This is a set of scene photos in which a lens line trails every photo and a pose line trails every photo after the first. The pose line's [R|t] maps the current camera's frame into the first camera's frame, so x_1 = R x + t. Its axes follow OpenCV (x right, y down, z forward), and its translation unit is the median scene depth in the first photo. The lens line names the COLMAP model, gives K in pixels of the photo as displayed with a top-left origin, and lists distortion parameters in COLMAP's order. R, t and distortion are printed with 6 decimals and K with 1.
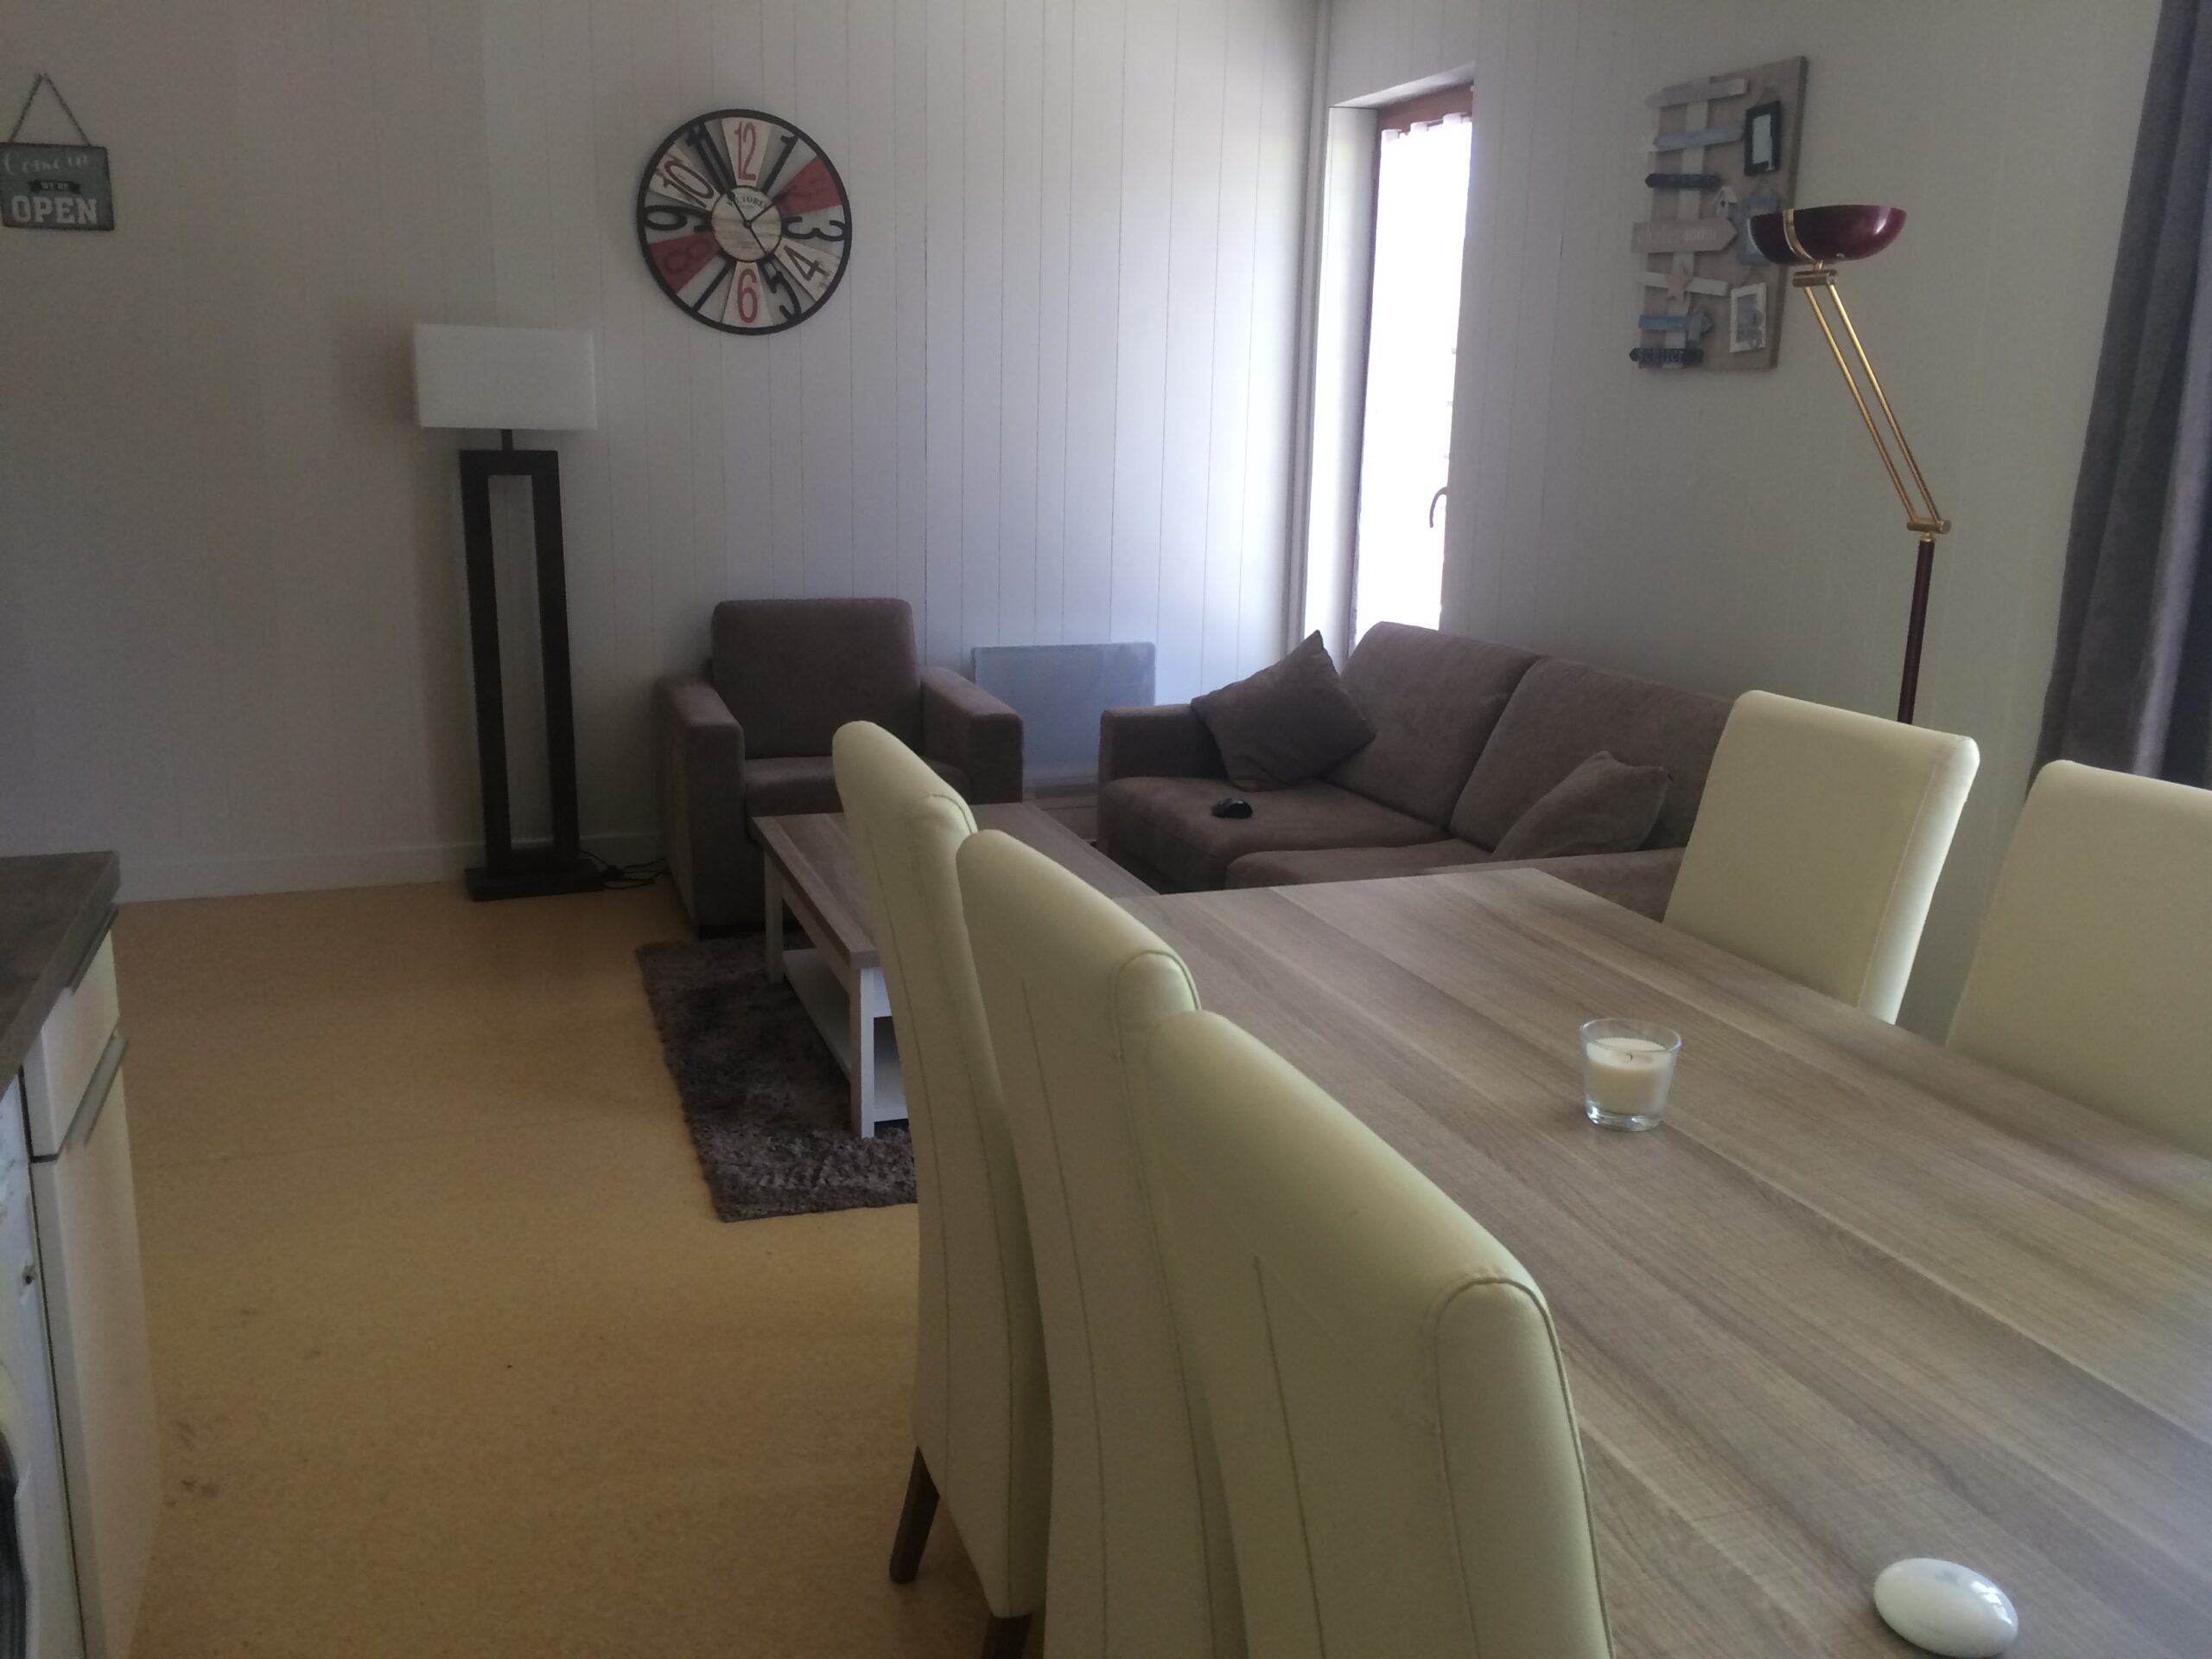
lens RADIAL K [[1855.7, 0, 1109.8], [0, 1855.7, 825.0], [0, 0, 1]] dist [-0.003198, -0.049276]
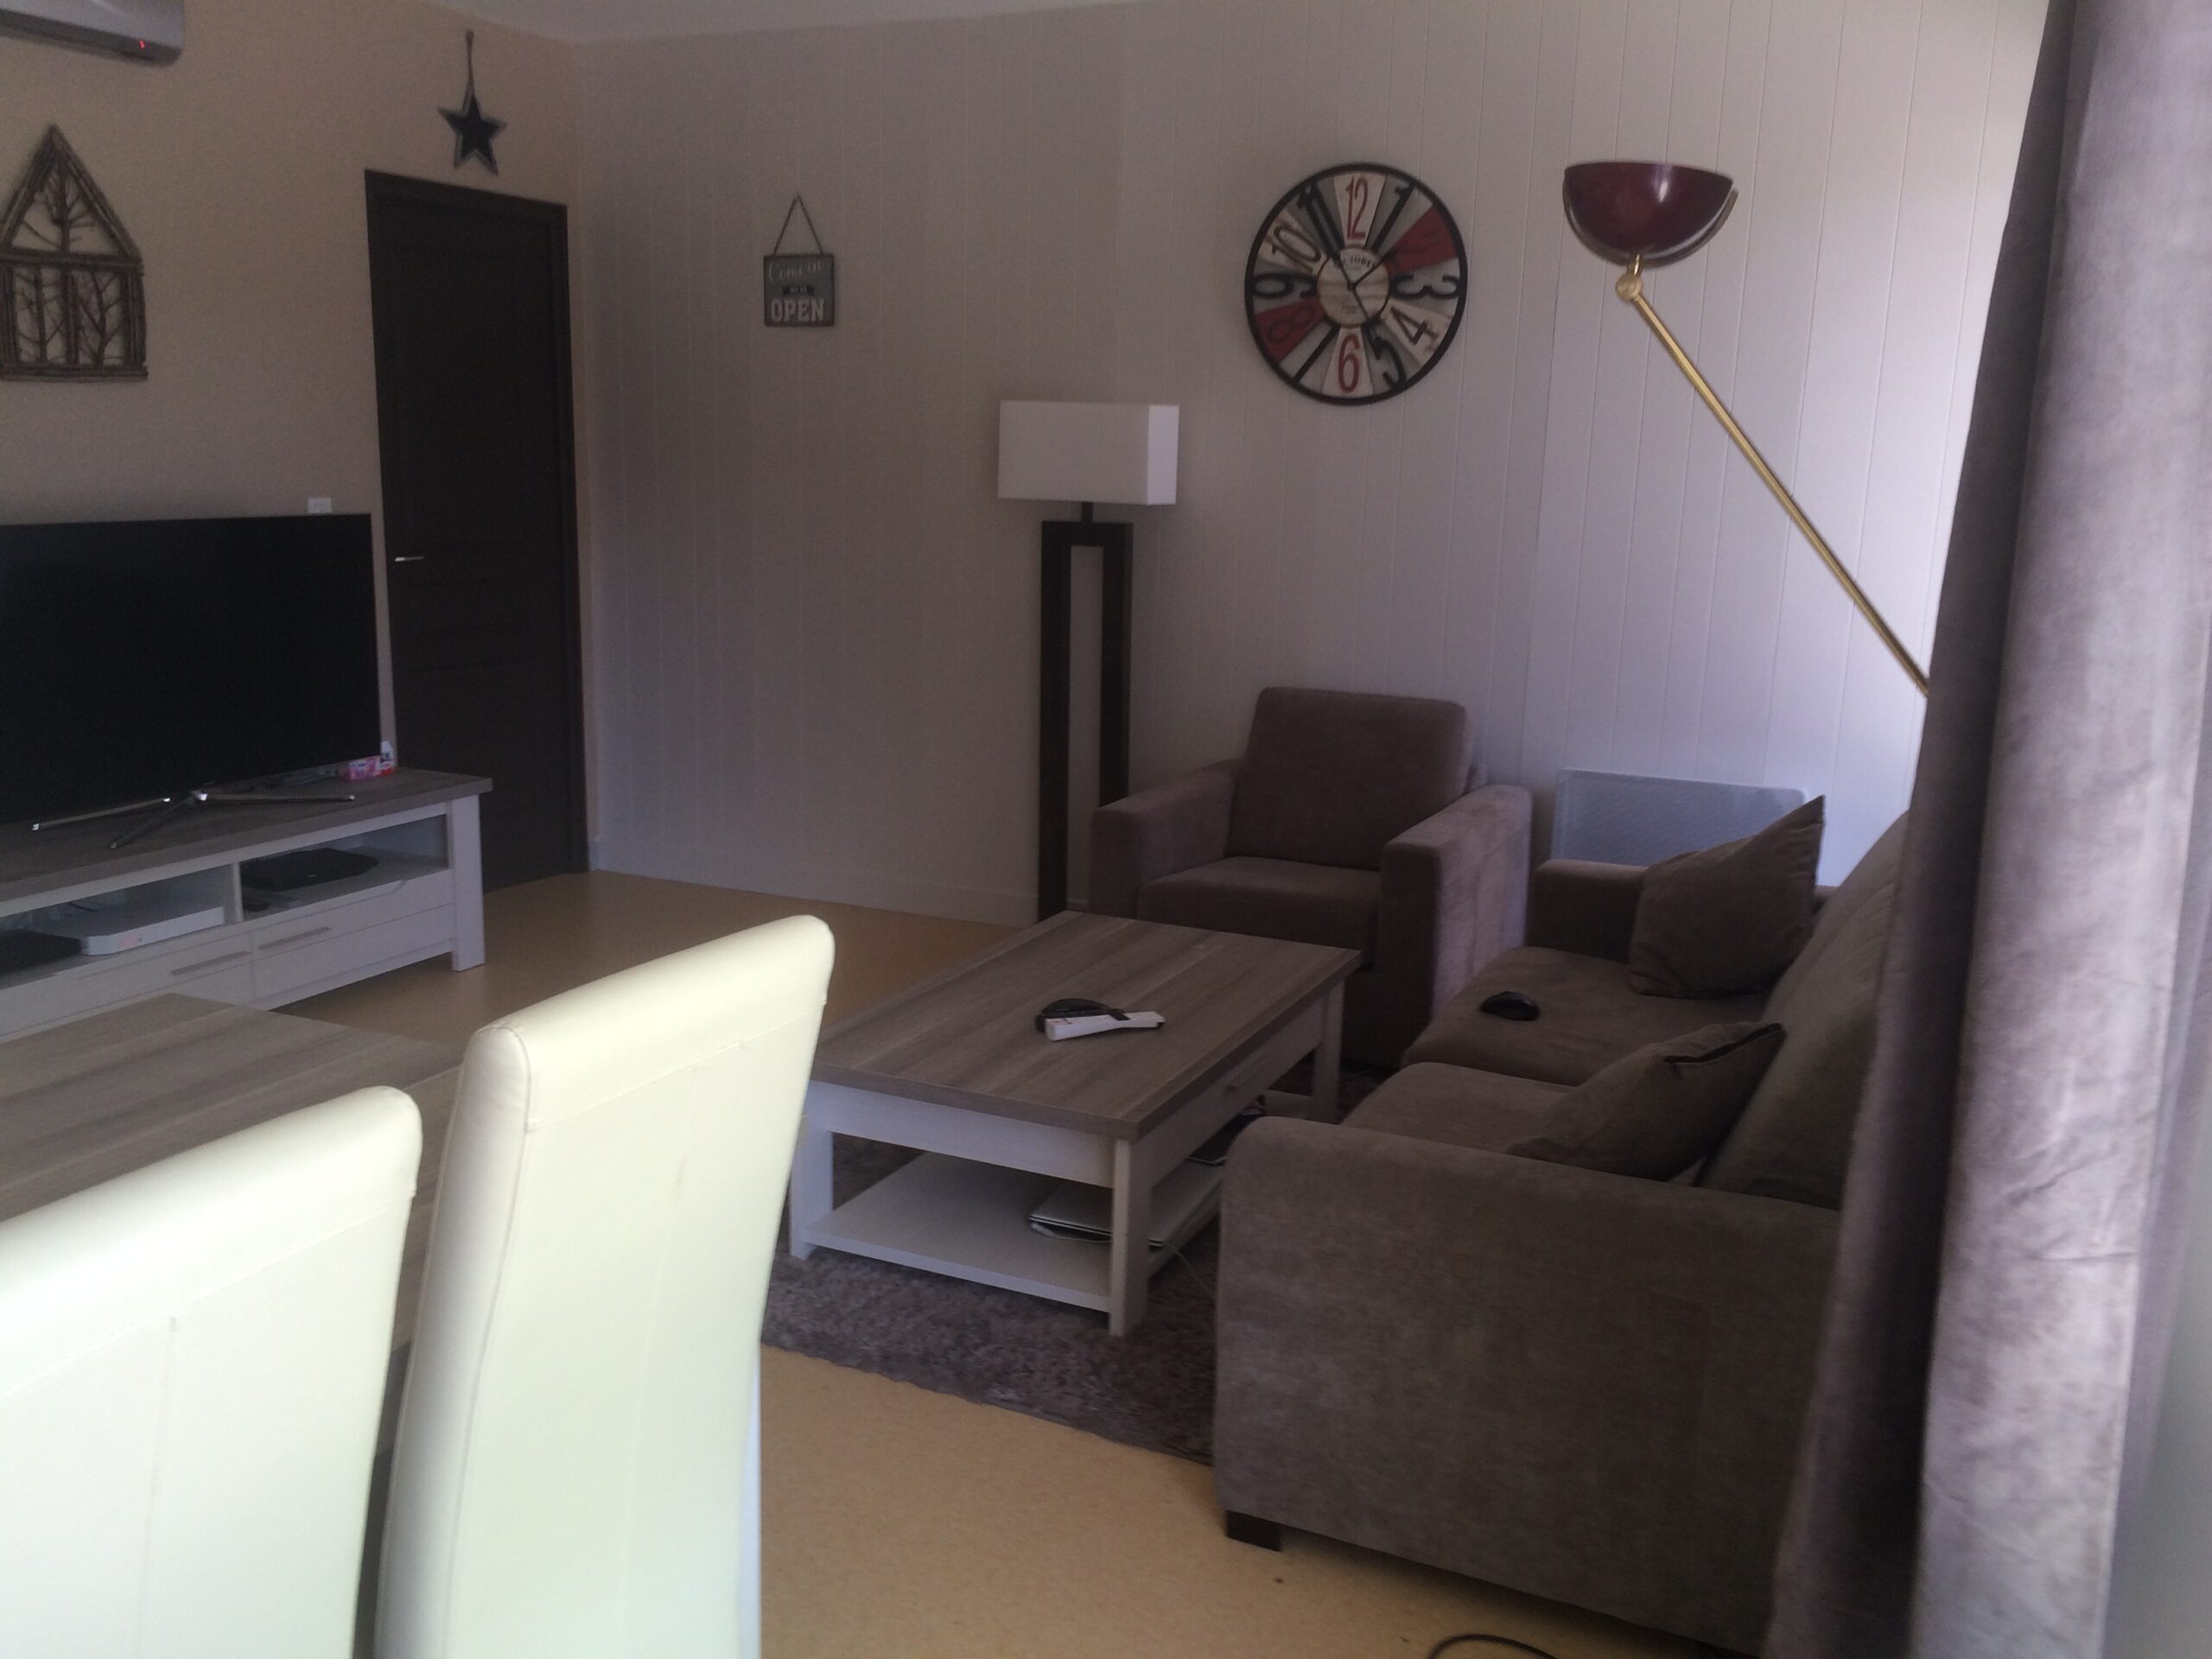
lens RADIAL K [[1855.7, 0, 1103.7], [0, 1855.7, 839.2], [0, 0, 1]] dist [-0.003198, -0.049276]
pose [[0.693047, 0.145761, -0.706002, 0.415874], [-0.164728, 0.985455, 0.041751, -0.070579], [0.701819, 0.087363, 0.706978, 0.283299]]
